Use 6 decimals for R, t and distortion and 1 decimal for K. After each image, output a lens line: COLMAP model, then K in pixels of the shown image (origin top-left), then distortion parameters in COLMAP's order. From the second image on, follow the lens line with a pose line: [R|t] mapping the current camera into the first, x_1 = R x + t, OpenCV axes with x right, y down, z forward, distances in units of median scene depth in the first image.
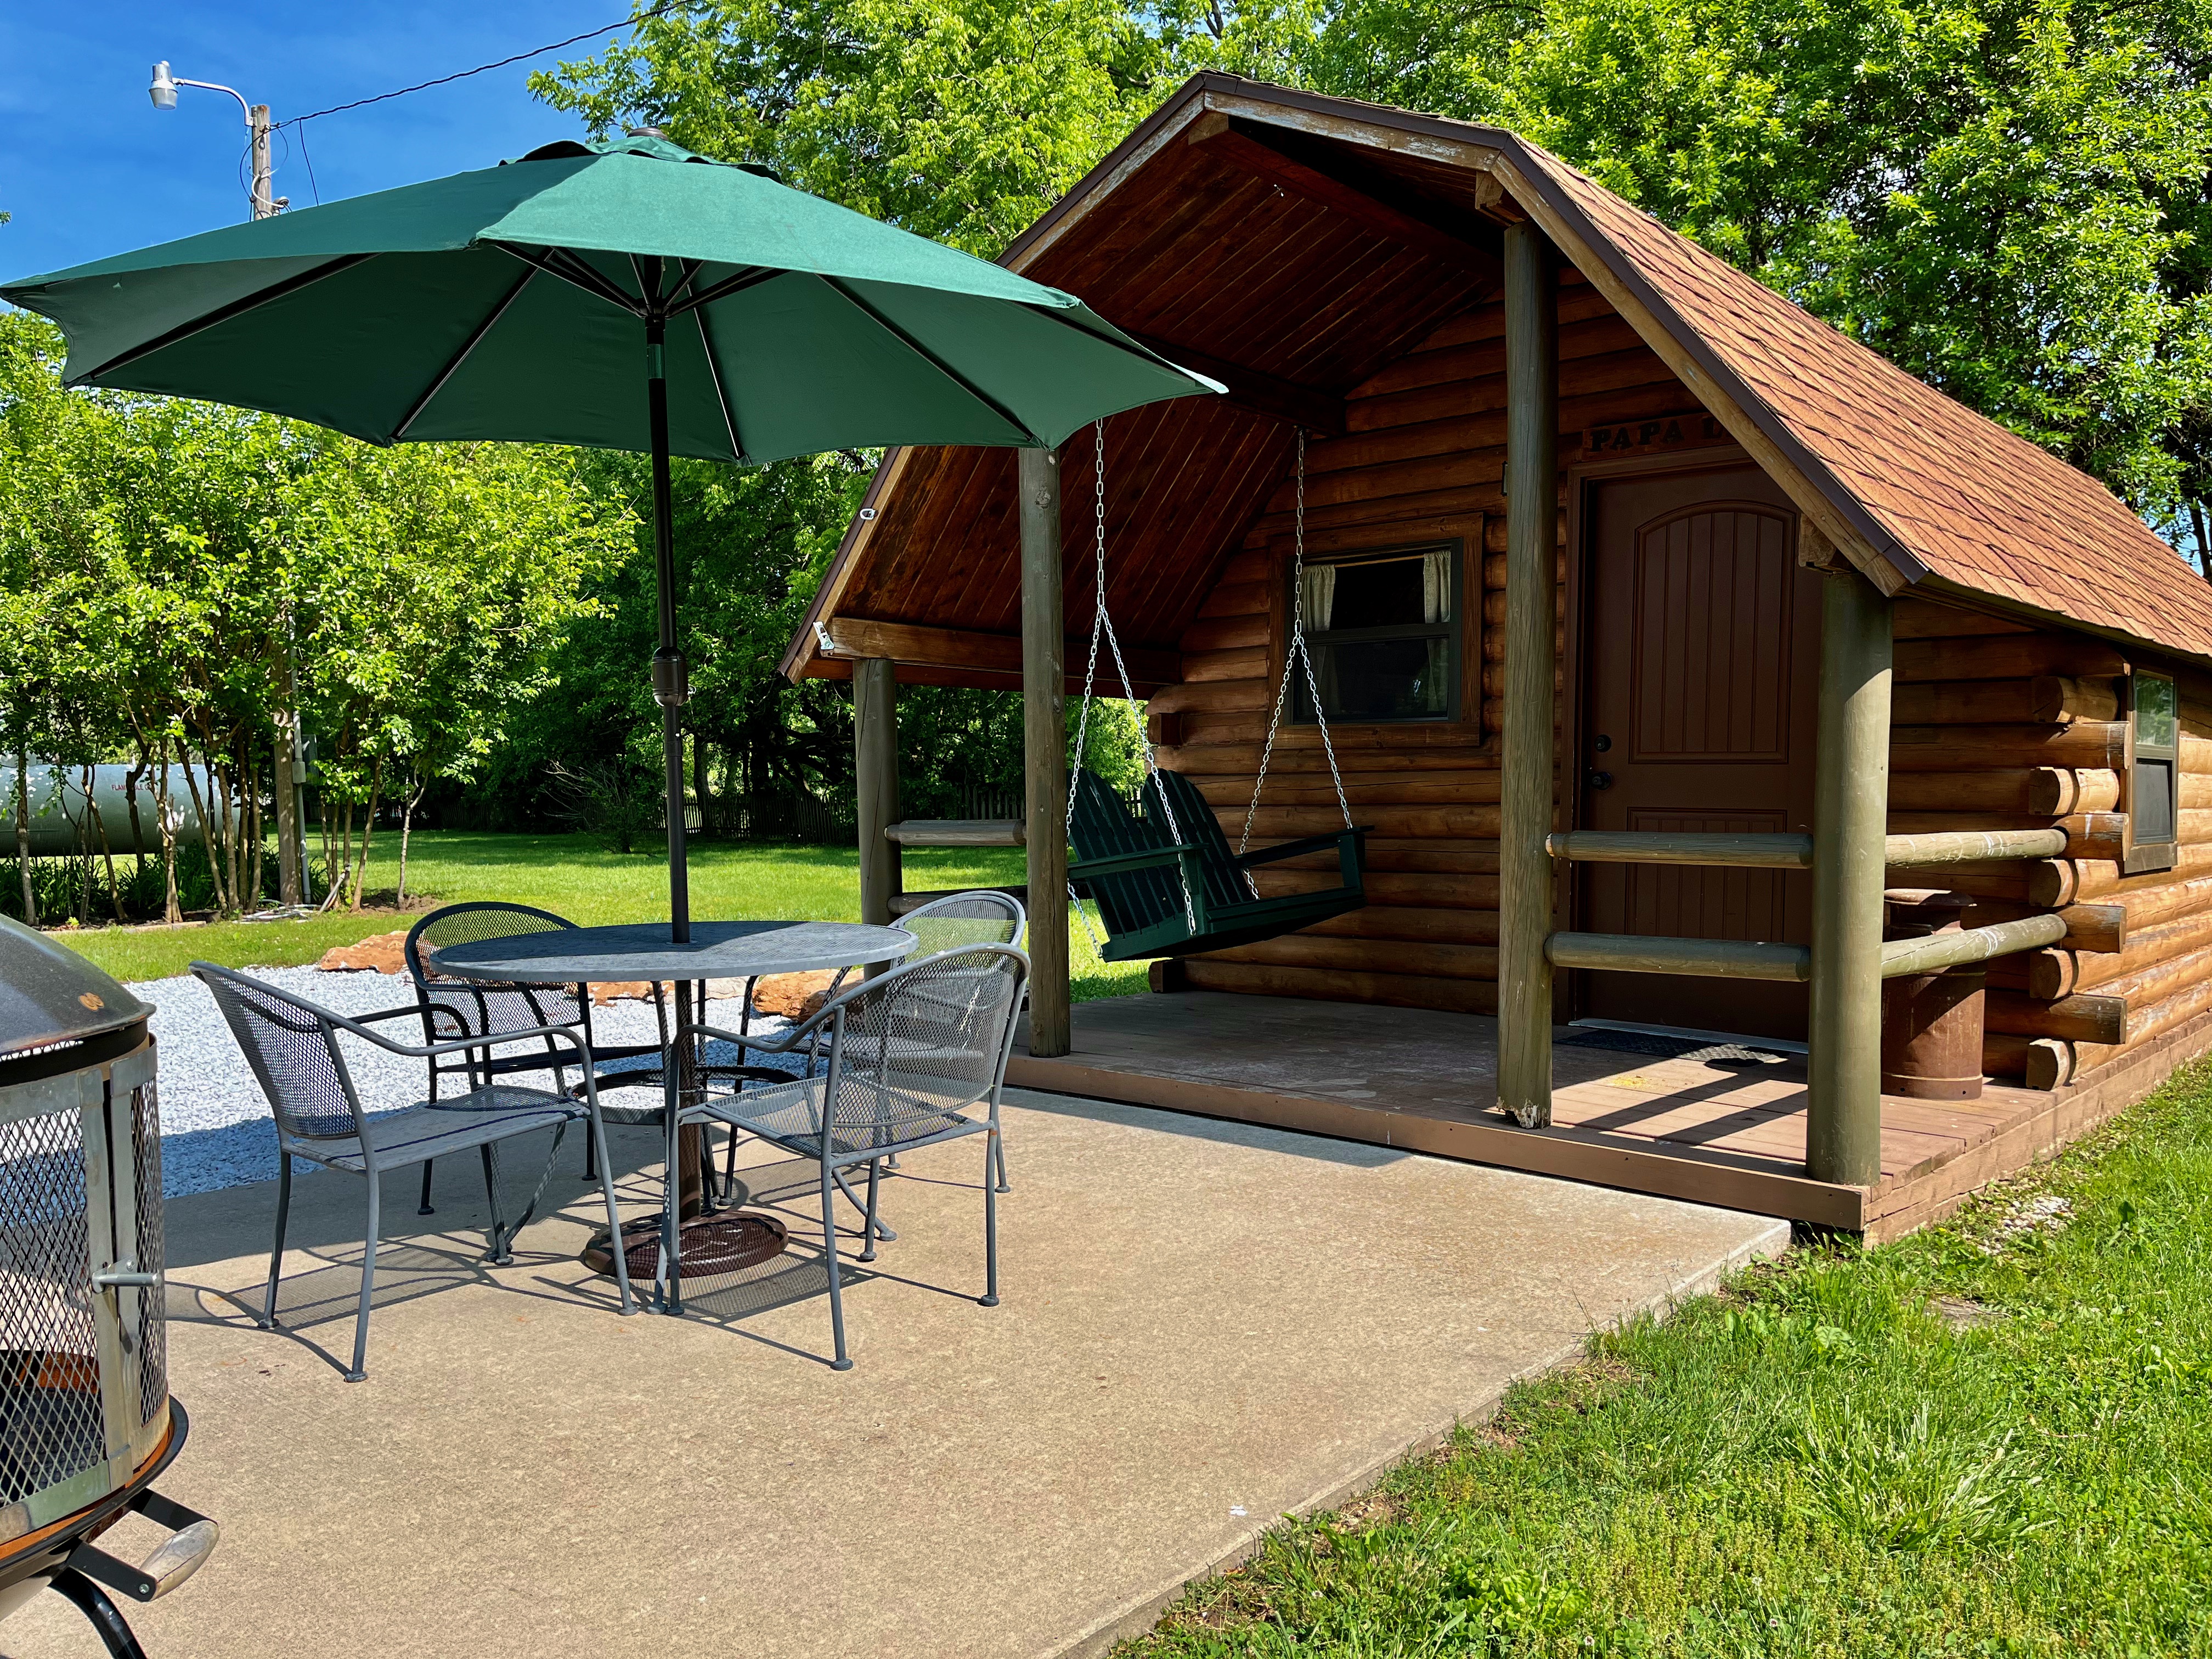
lens RADIAL K [[1669.3, 0, 1092.5], [0, 1669.3, 829.7], [0, 0, 1]] dist [0.029153, -0.002841]
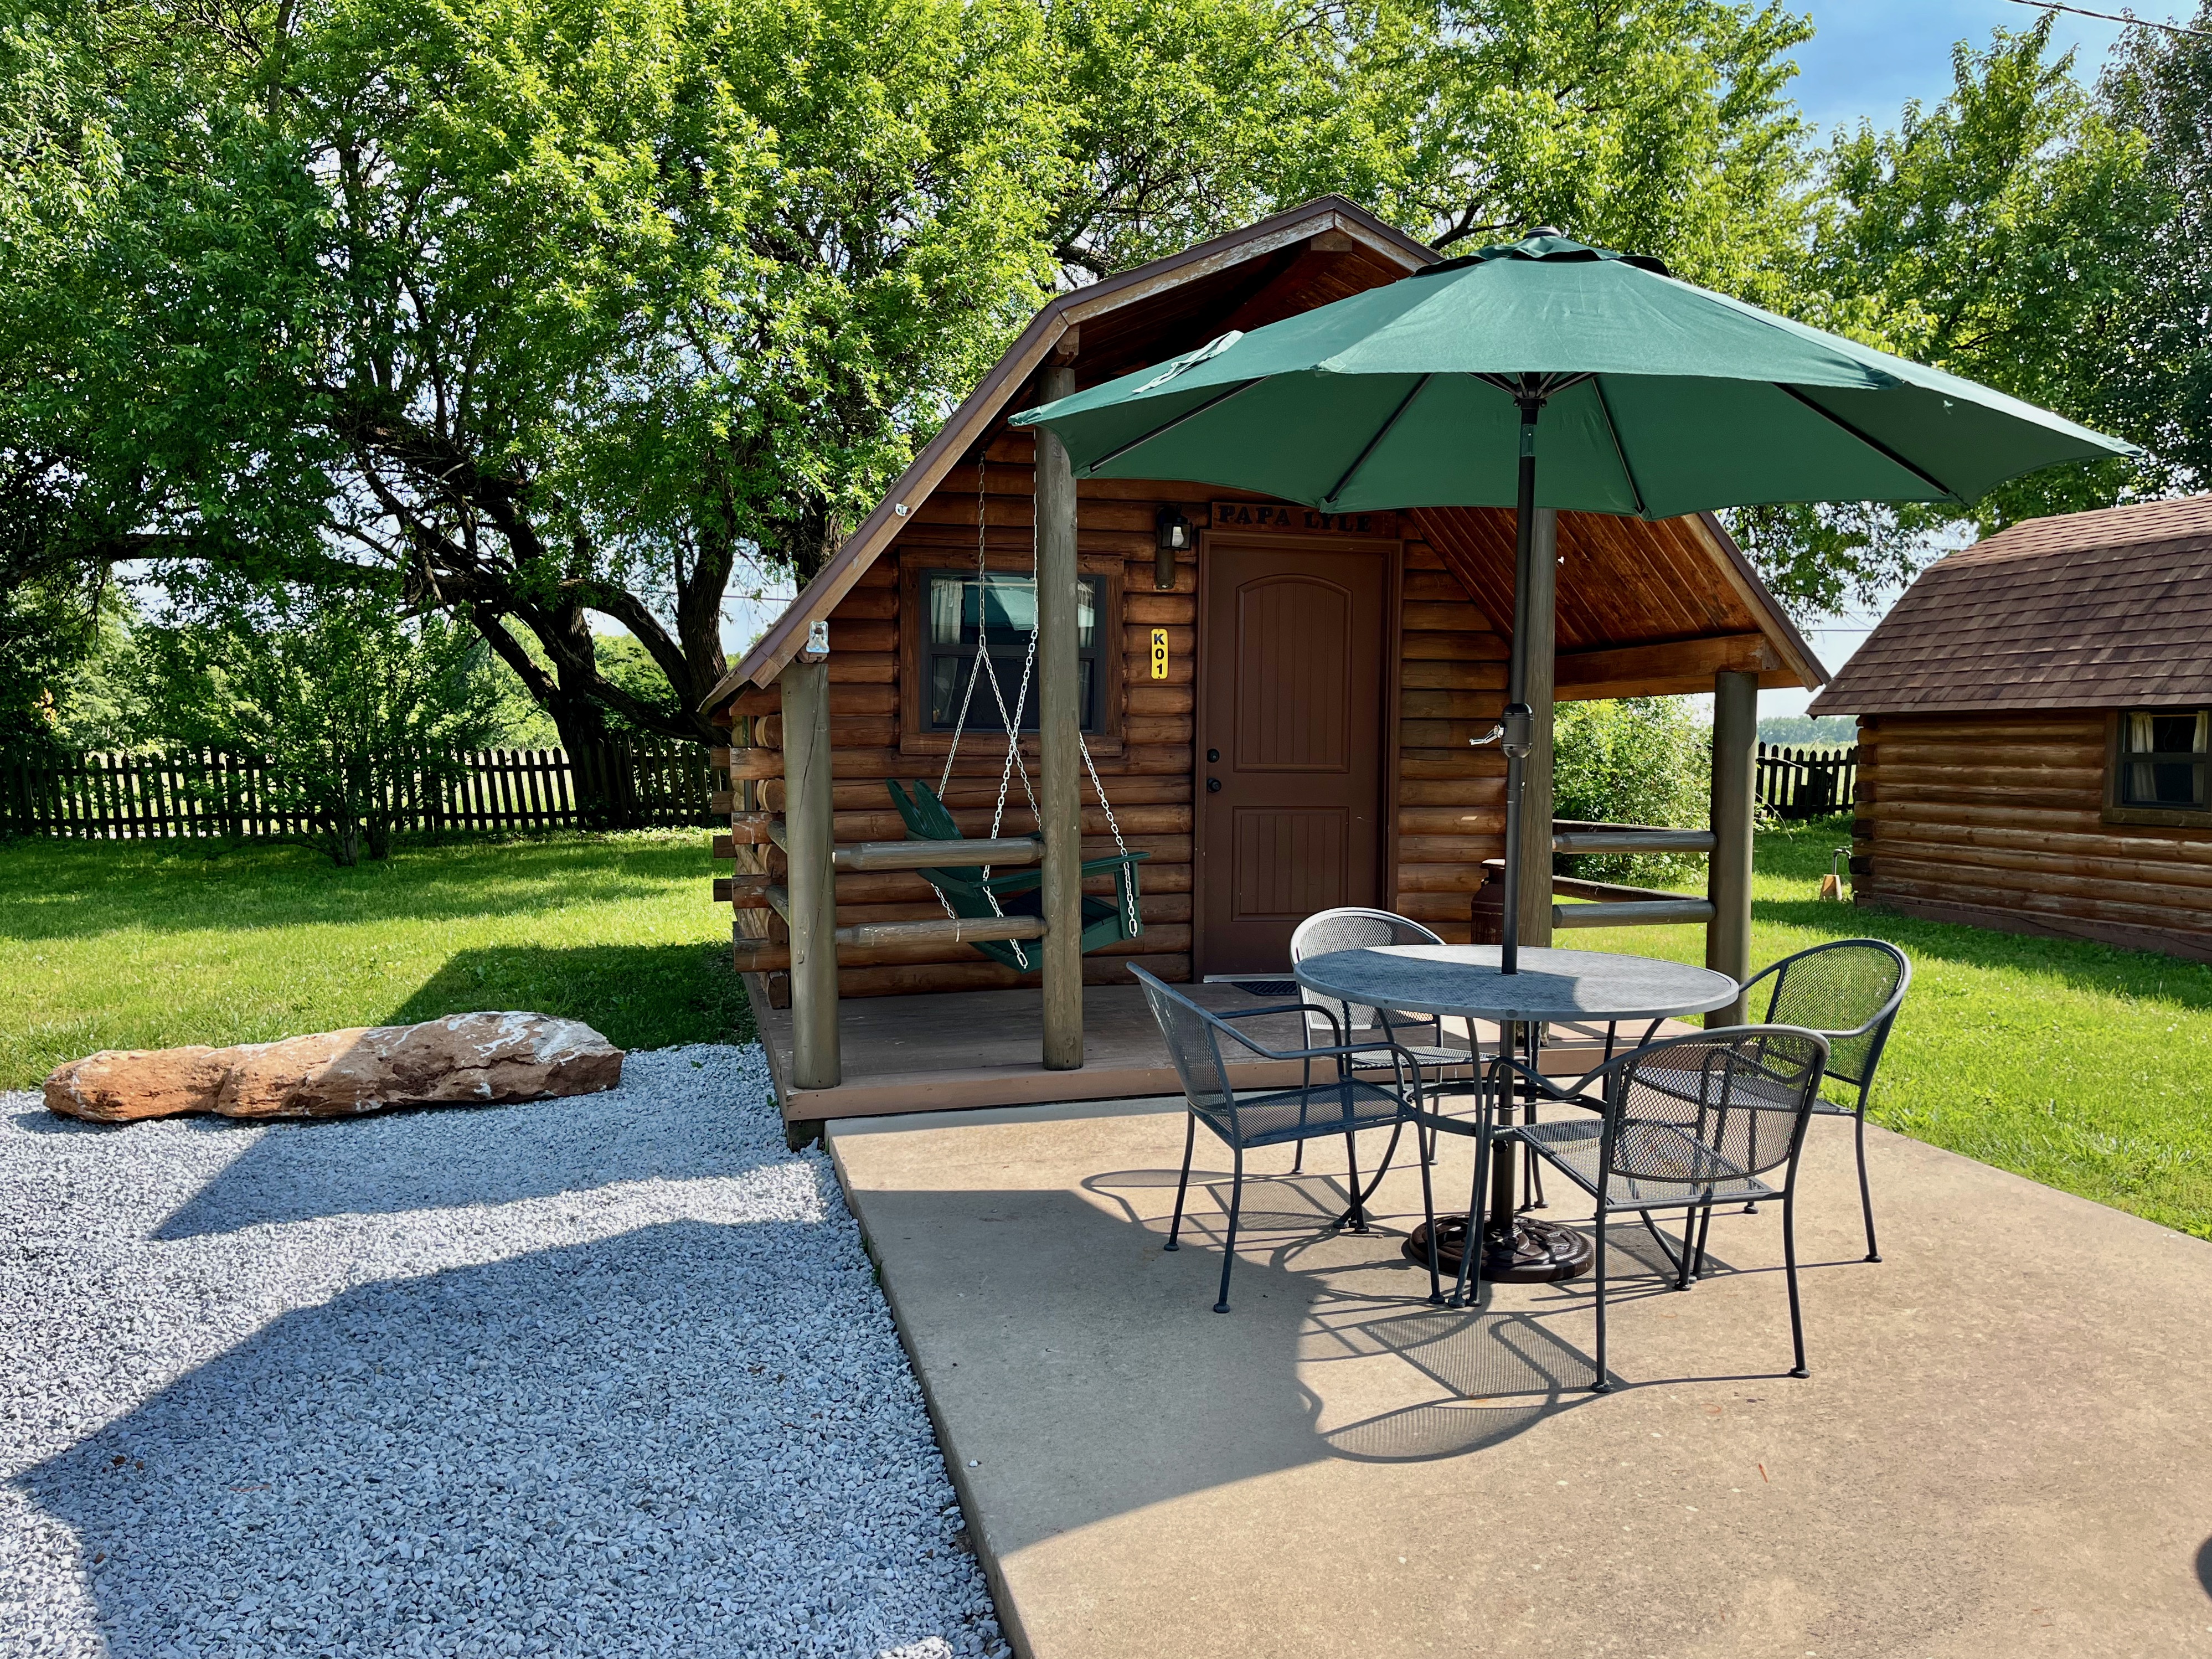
lens RADIAL K [[1687.6, 0, 1108.6], [0, 1687.6, 820.8], [0, 0, 1]] dist [0.093634, -0.129884]
pose [[0.560462, -0.034043, 0.827480, -1.124649], [0.016335, 0.999415, 0.030052, -0.059960], [-0.828019, -0.003326, 0.560690, 0.510917]]
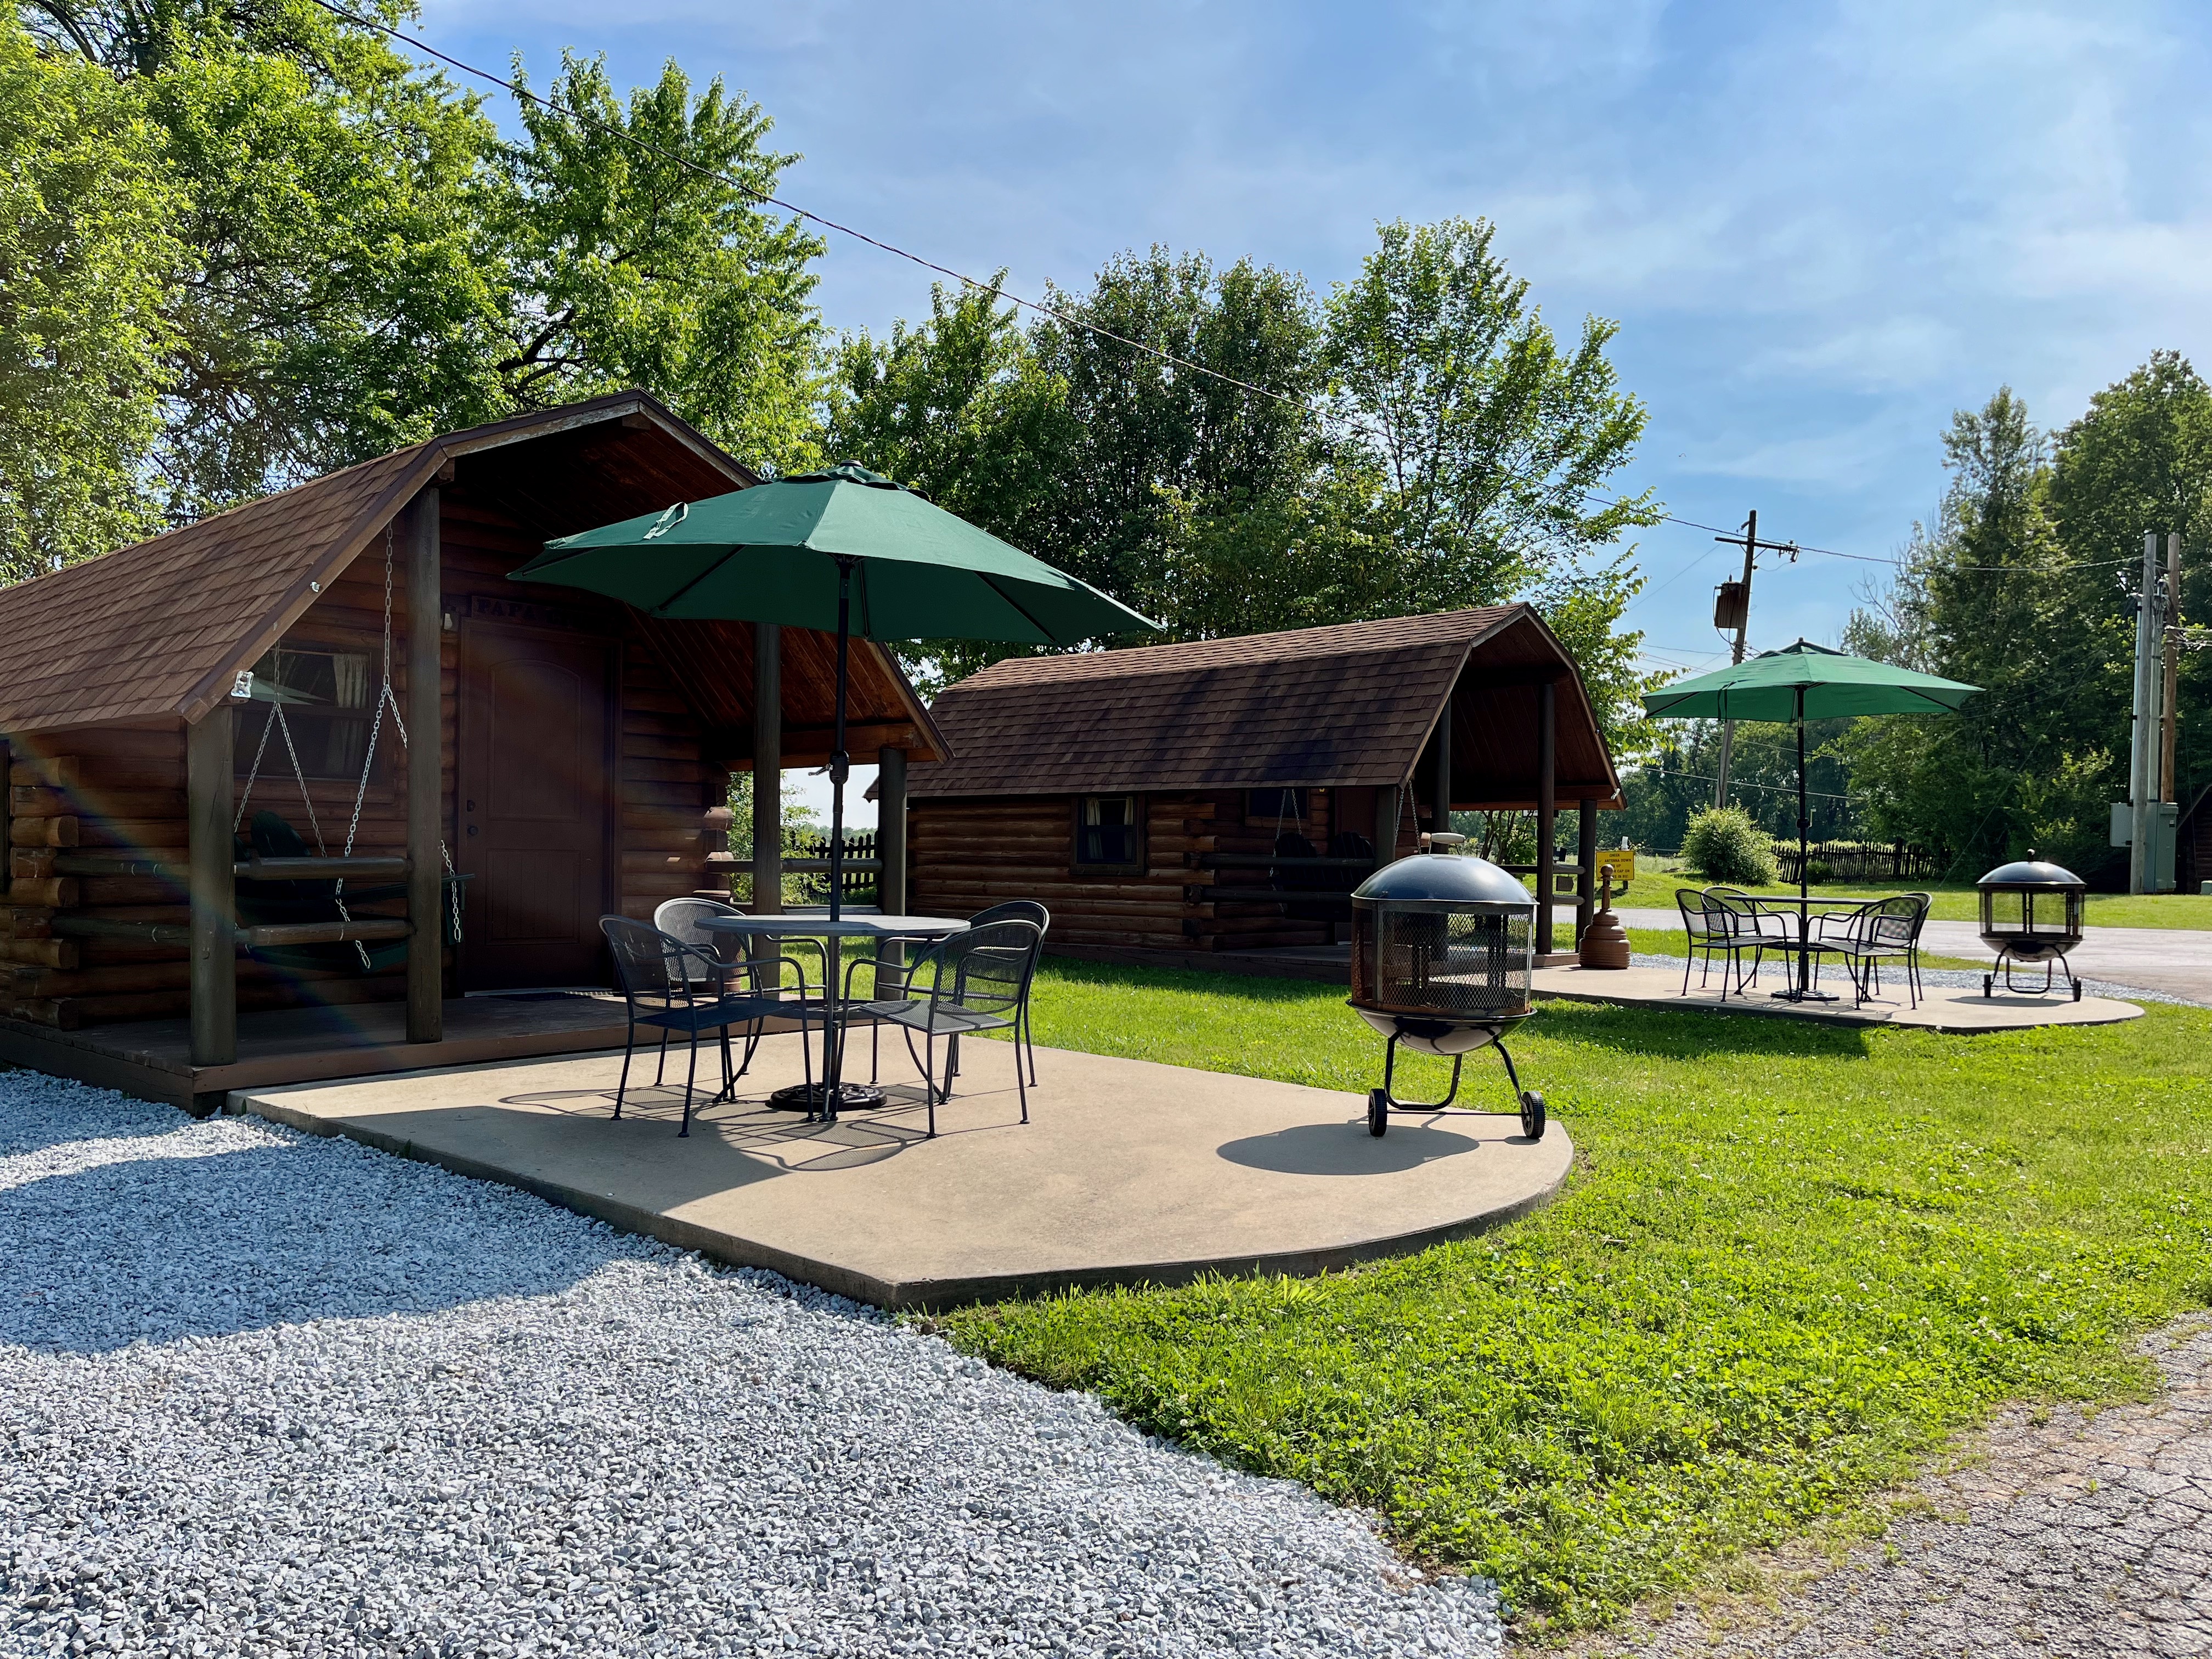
lens RADIAL K [[1669.3, 0, 1092.5], [0, 1669.3, 829.7], [0, 0, 1]] dist [0.029153, -0.002841]
pose [[0.019787, 0.016429, 0.999669, -1.682323], [0.017024, 0.999714, -0.016767, 0.005550], [-0.999659, 0.017350, 0.019502, 0.597149]]
